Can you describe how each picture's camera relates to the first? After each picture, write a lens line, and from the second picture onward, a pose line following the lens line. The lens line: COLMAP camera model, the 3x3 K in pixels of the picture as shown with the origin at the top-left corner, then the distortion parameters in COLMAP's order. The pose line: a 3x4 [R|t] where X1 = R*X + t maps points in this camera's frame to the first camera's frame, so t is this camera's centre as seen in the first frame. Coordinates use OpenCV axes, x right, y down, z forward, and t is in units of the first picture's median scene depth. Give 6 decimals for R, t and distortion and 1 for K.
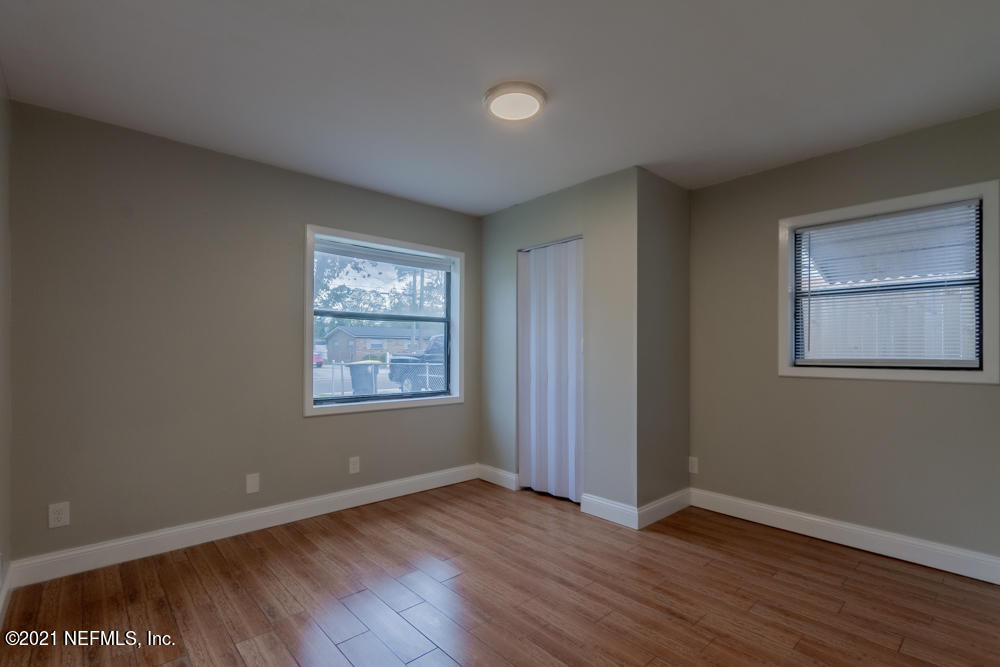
lens RADIAL K [[466.6, 0, 497.9], [0, 466.6, 351.1], [0, 0, 1]] dist [-0.022655, -0.000062]
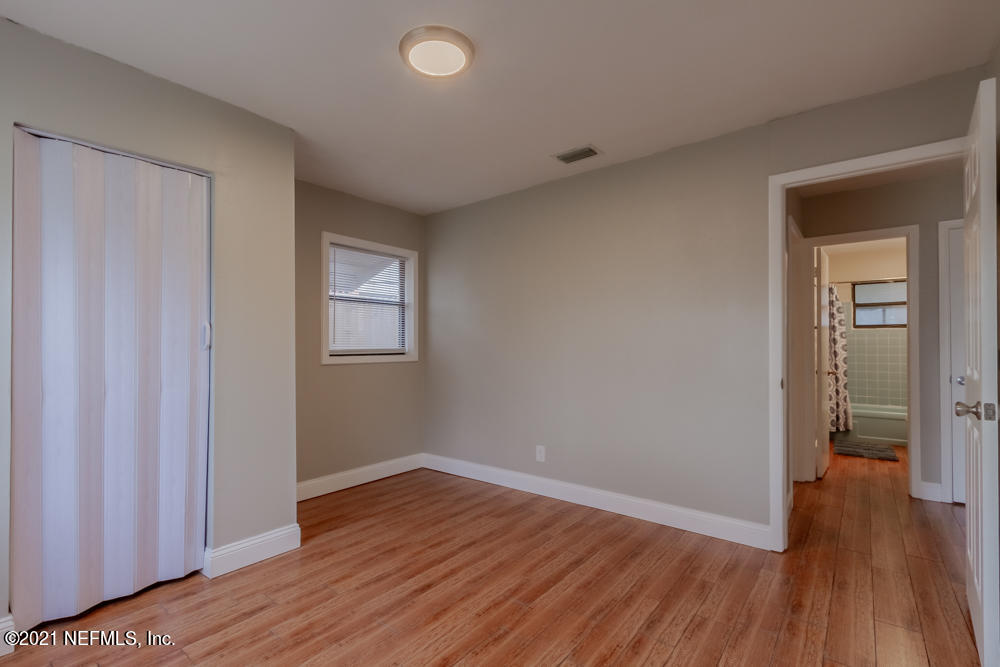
lens RADIAL K [[455.4, 0, 492.4], [0, 455.4, 337.4], [0, 0, 1]] dist [0.000611, -0.001277]
pose [[-0.163693, 0.004929, 0.986499, -0.738862], [-0.002163, 0.999983, -0.005355, -0.013109], [-0.986509, -0.003010, -0.163680, 0.928630]]
